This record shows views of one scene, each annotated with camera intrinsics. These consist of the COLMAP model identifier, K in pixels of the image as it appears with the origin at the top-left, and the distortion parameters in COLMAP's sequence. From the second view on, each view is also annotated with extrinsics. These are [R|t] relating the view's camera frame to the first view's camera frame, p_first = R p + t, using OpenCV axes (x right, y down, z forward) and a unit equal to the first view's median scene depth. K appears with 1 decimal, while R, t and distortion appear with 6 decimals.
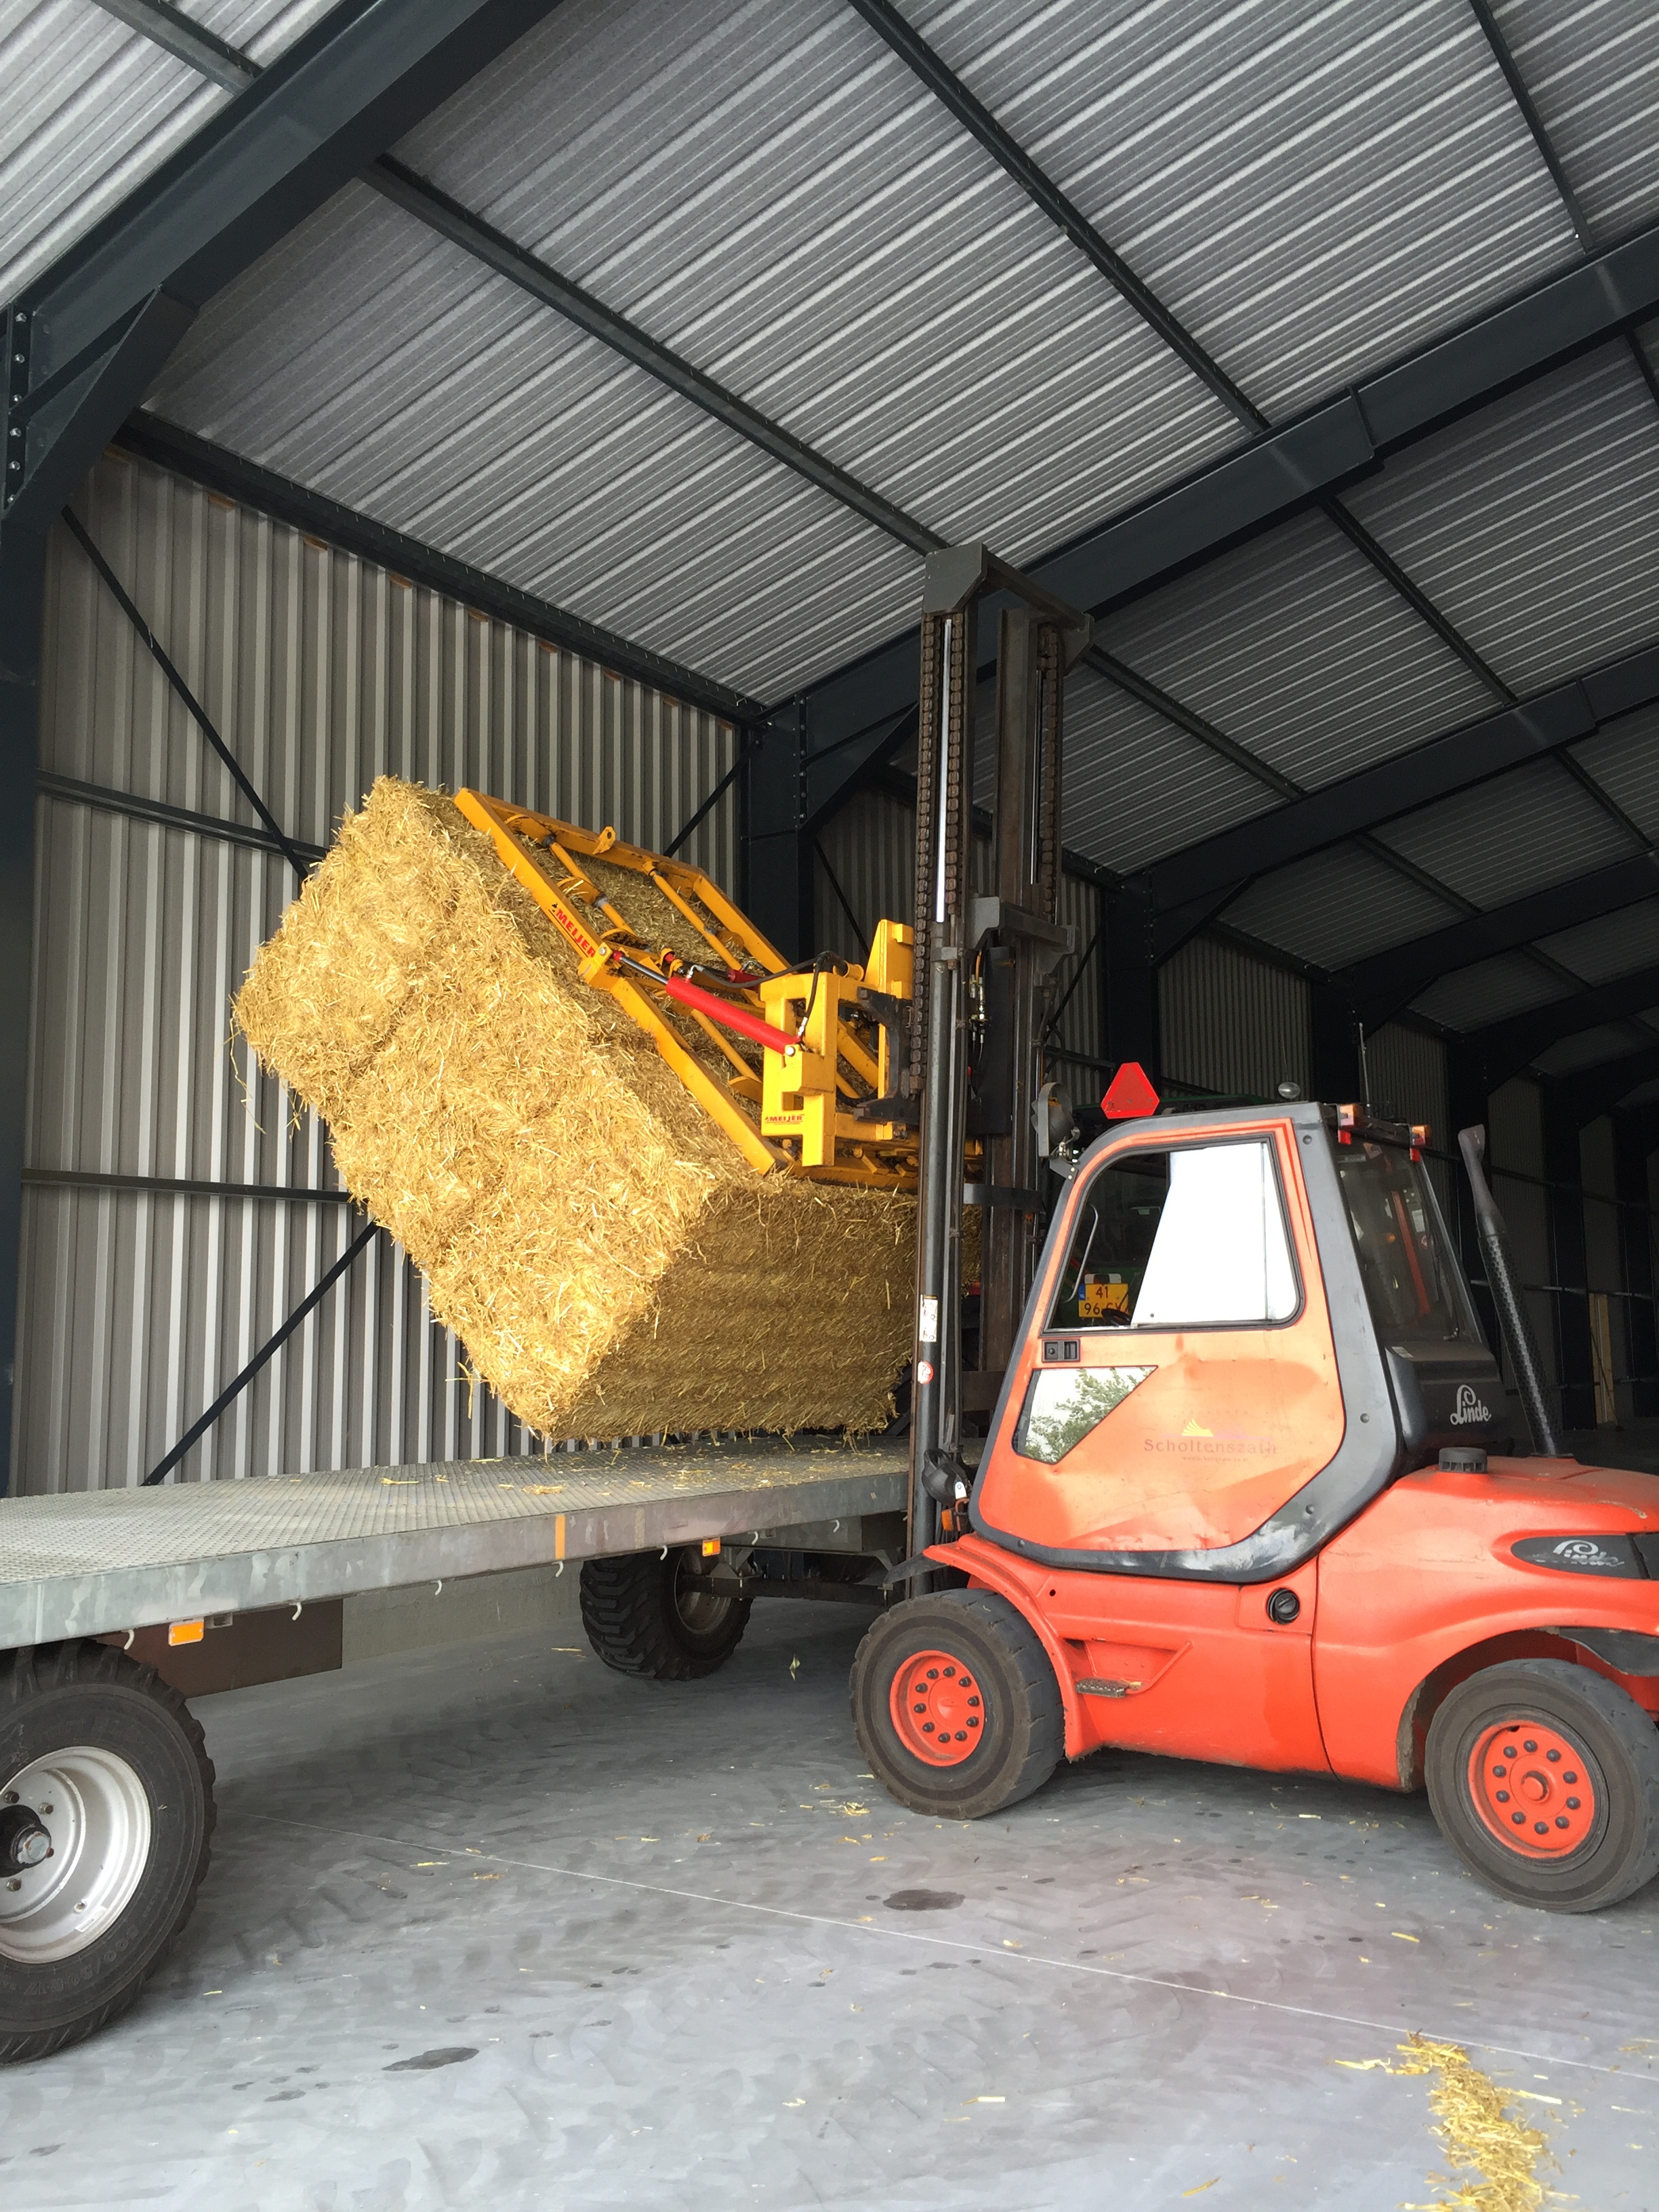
lens RADIAL K [[2058.4, 0, 814.1], [0, 2058.4, 1113.9], [0, 0, 1]] dist [0.104152, -0.161709]
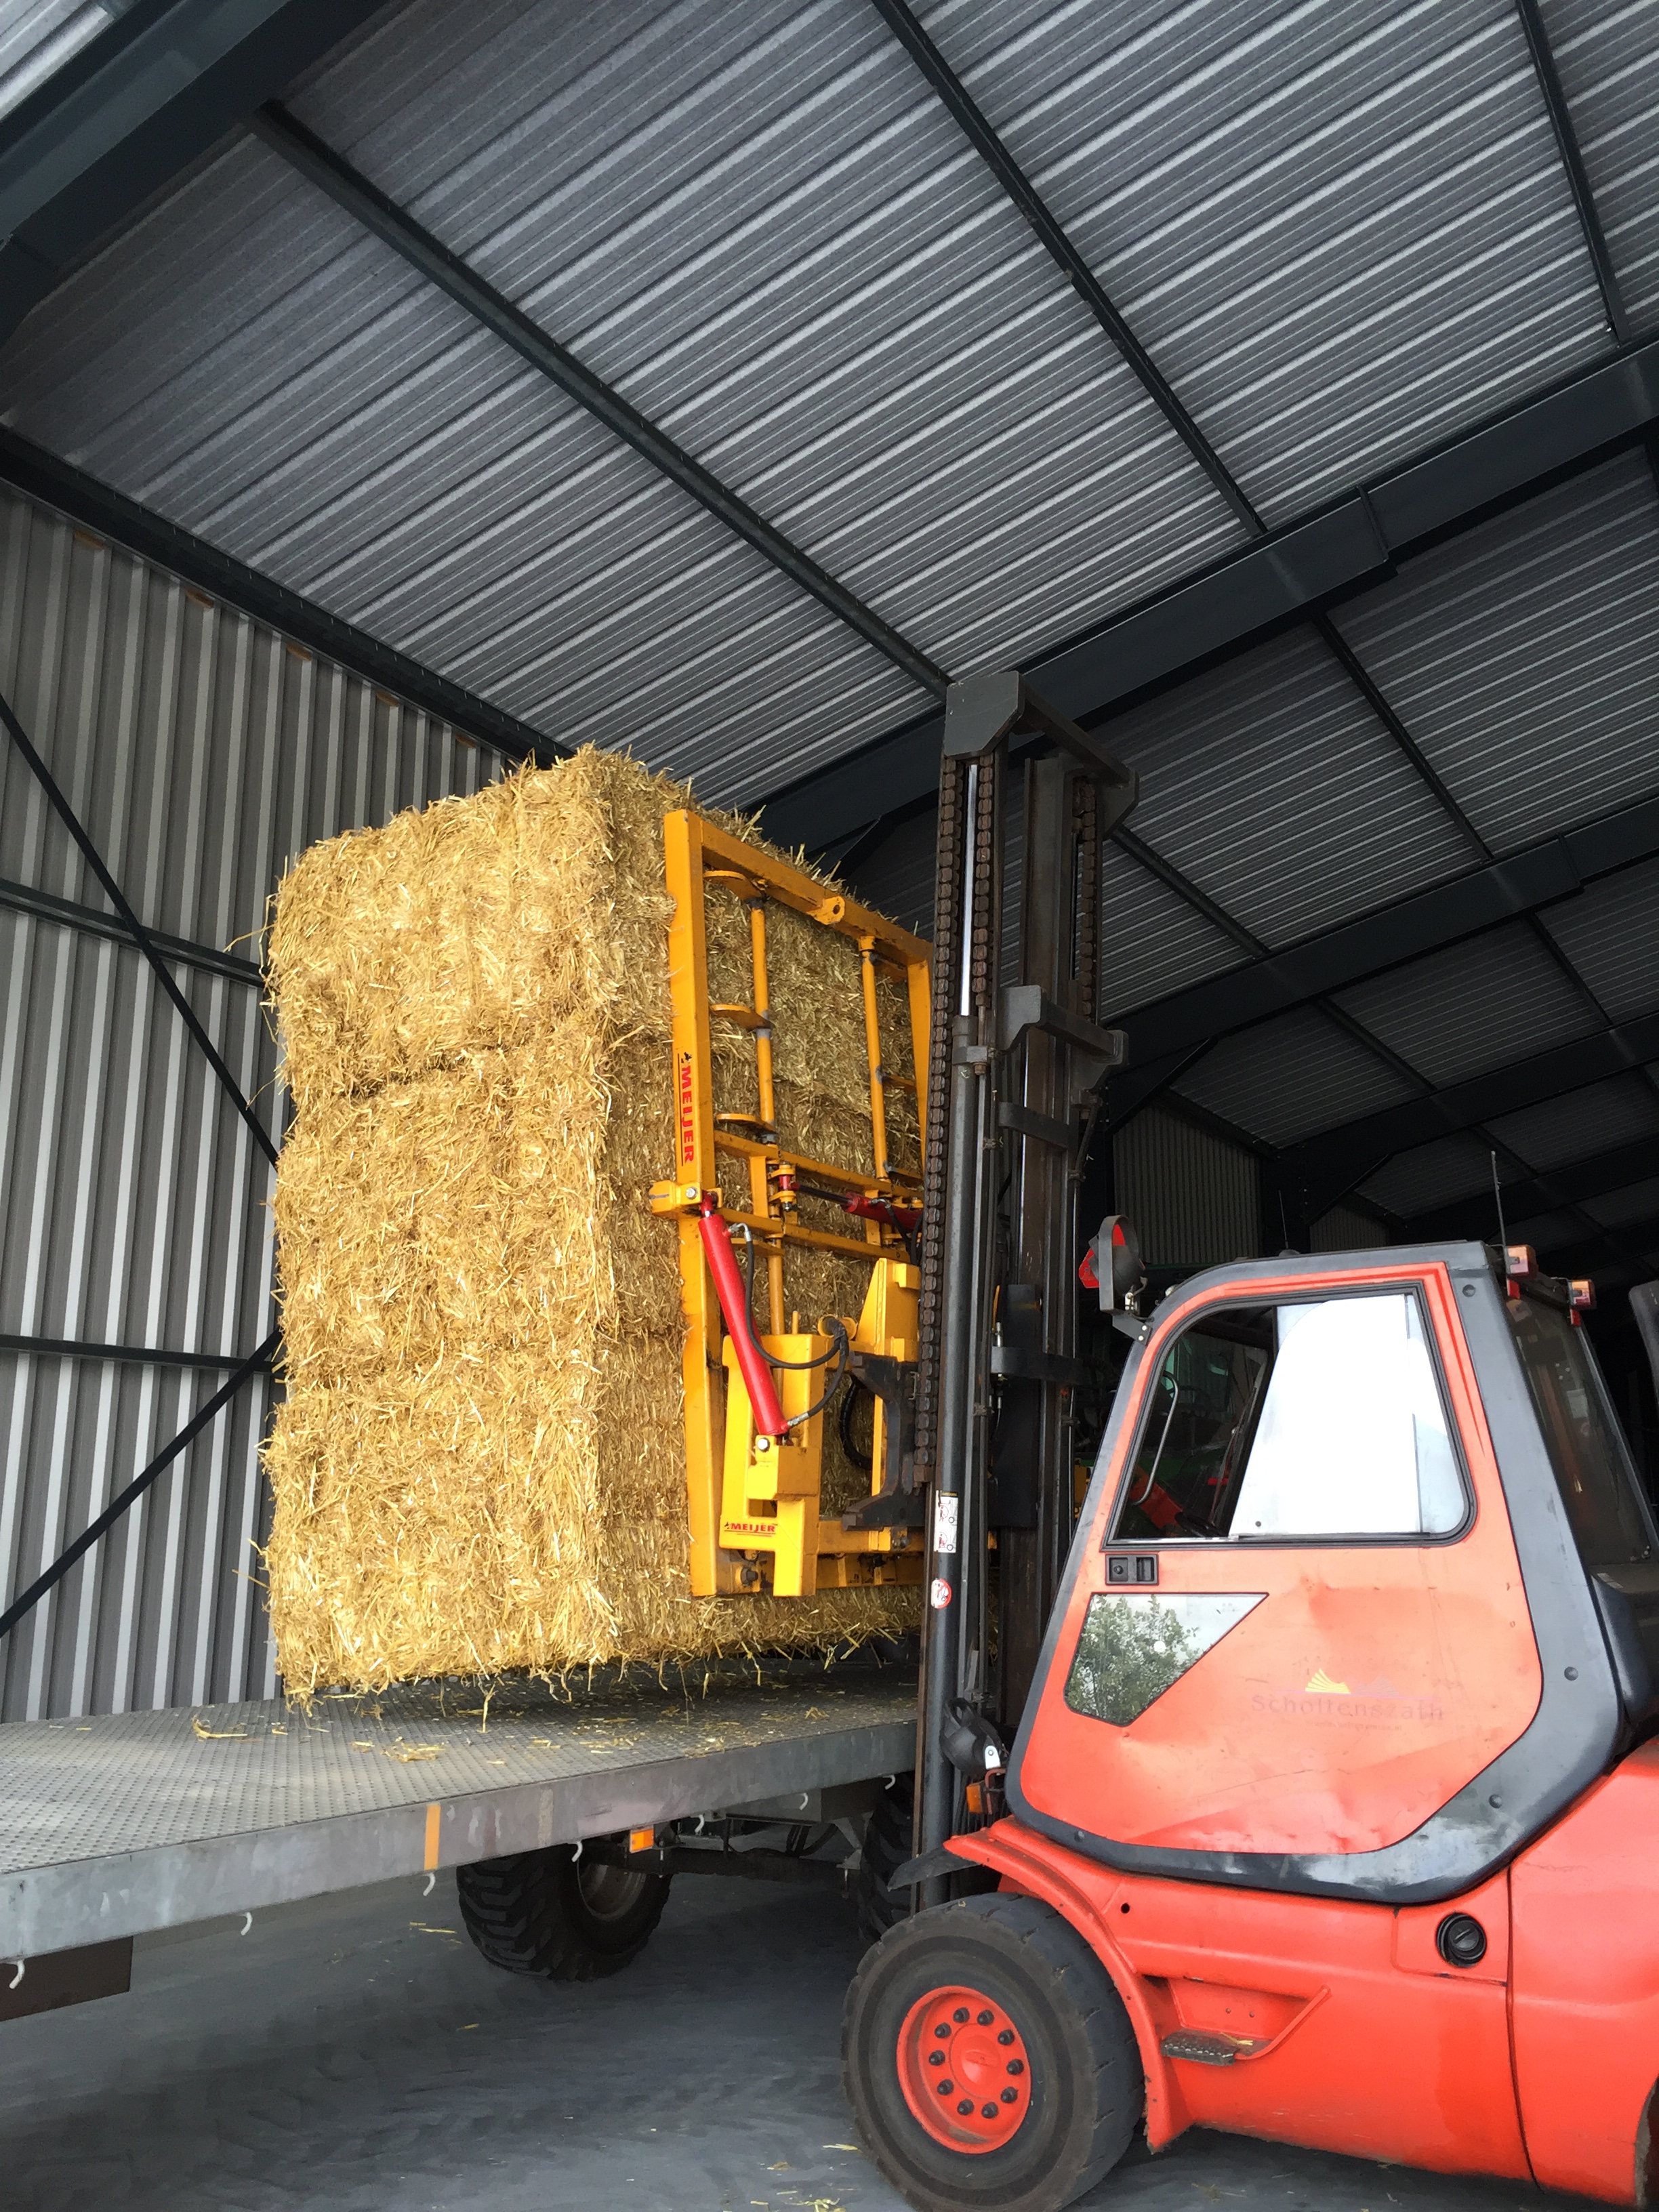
lens RADIAL K [[2070.0, 0, 810.2], [0, 2070.0, 1104.0], [0, 0, 1]] dist [0.094708, -0.148358]
pose [[0.998810, 0.020788, 0.044112, -0.024151], [-0.016556, 0.995413, -0.094223, 0.013759], [-0.045868, 0.093381, 0.994573, 0.168216]]
